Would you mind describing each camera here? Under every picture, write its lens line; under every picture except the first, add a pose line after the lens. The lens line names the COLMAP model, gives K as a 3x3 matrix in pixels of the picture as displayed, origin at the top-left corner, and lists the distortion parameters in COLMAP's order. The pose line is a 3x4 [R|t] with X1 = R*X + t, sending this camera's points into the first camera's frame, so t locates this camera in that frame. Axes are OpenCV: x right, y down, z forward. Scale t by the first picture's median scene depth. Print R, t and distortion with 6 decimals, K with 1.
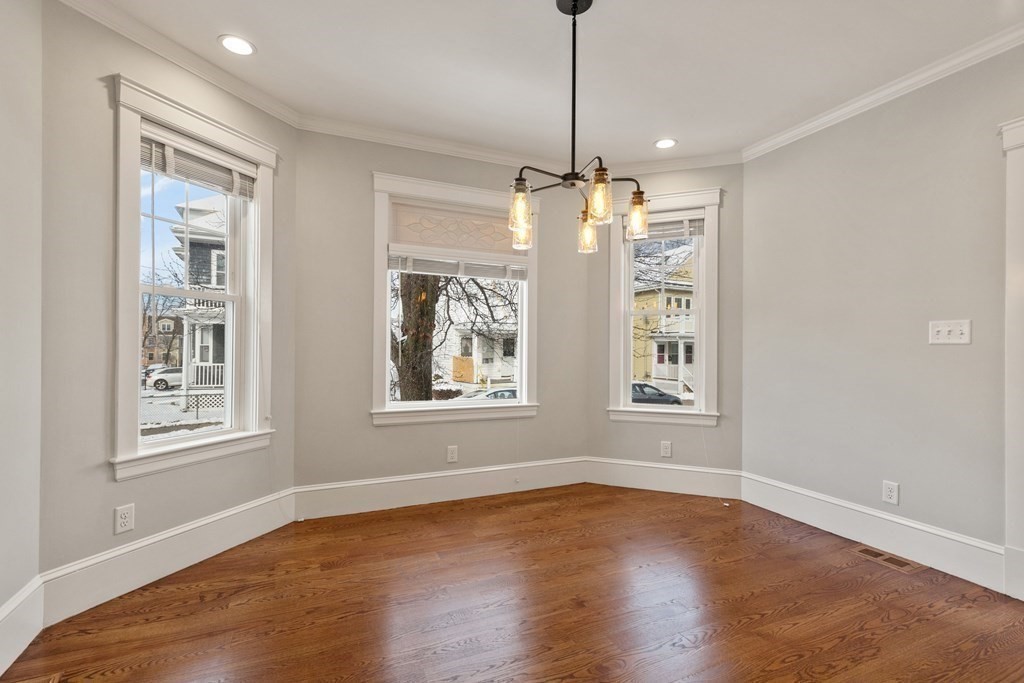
lens RADIAL K [[468.1, 0, 515.9], [0, 468.1, 339.5], [0, 0, 1]] dist [0.012154, -0.000324]
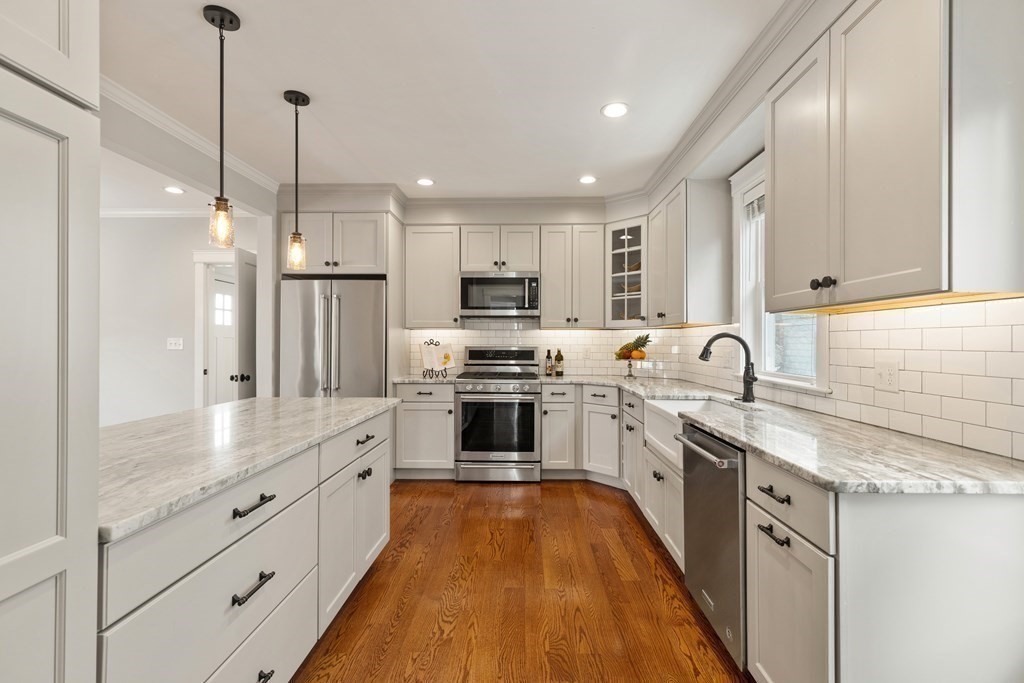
lens RADIAL K [[468.1, 0, 515.9], [0, 468.1, 339.5], [0, 0, 1]] dist [0.012154, -0.000324]
pose [[0.424726, -0.001028, 0.905321, -0.202550], [-0.017582, 0.999801, 0.009384, -0.053099], [-0.905151, -0.019903, 0.424624, -0.808315]]
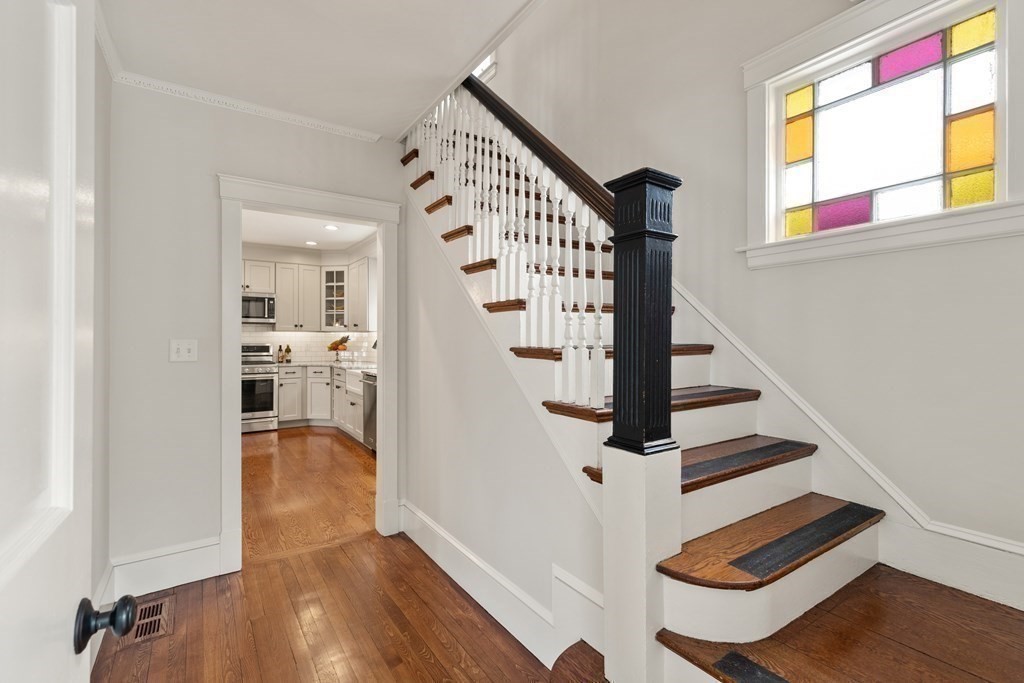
lens RADIAL K [[468.1, 0, 515.9], [0, 468.1, 339.5], [0, 0, 1]] dist [0.012154, -0.000324]
pose [[-0.175690, -0.006775, 0.984422, -1.104474], [-0.023116, 0.999729, 0.002755, -0.065837], [-0.984174, -0.022272, -0.175799, -0.963008]]
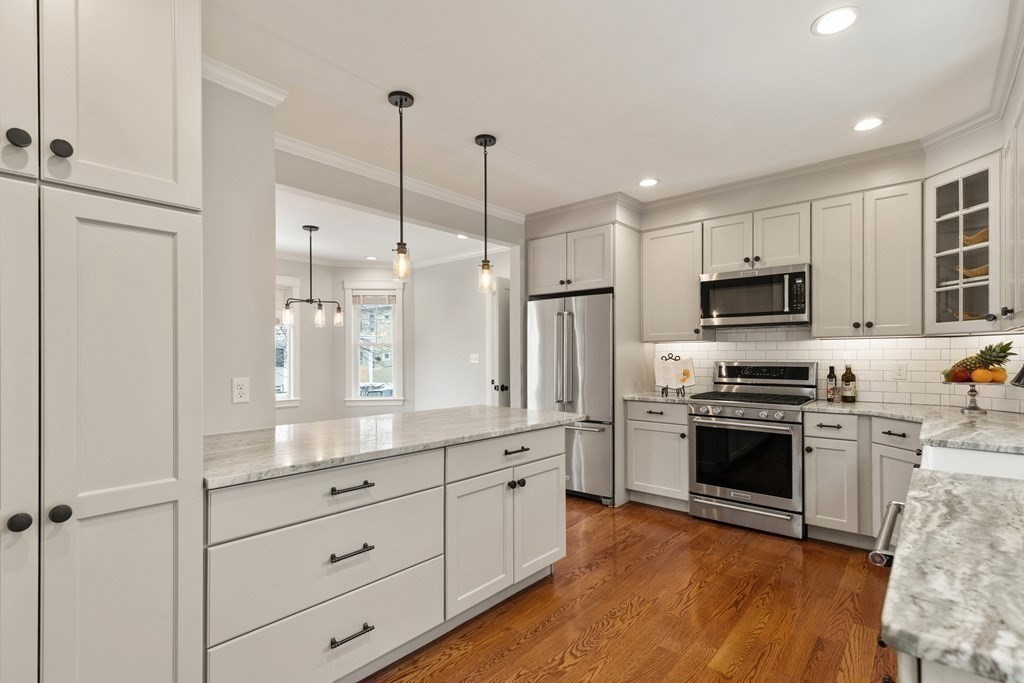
lens RADIAL K [[484.9, 0, 510.8], [0, 484.9, 354.9], [0, 0, 1]] dist [0.010484, -0.000443]
pose [[0.906143, -0.007887, 0.422898, -0.005865], [0.000064, 0.999829, 0.018510, -0.056567], [-0.422972, -0.016746, 0.905988, -0.975704]]
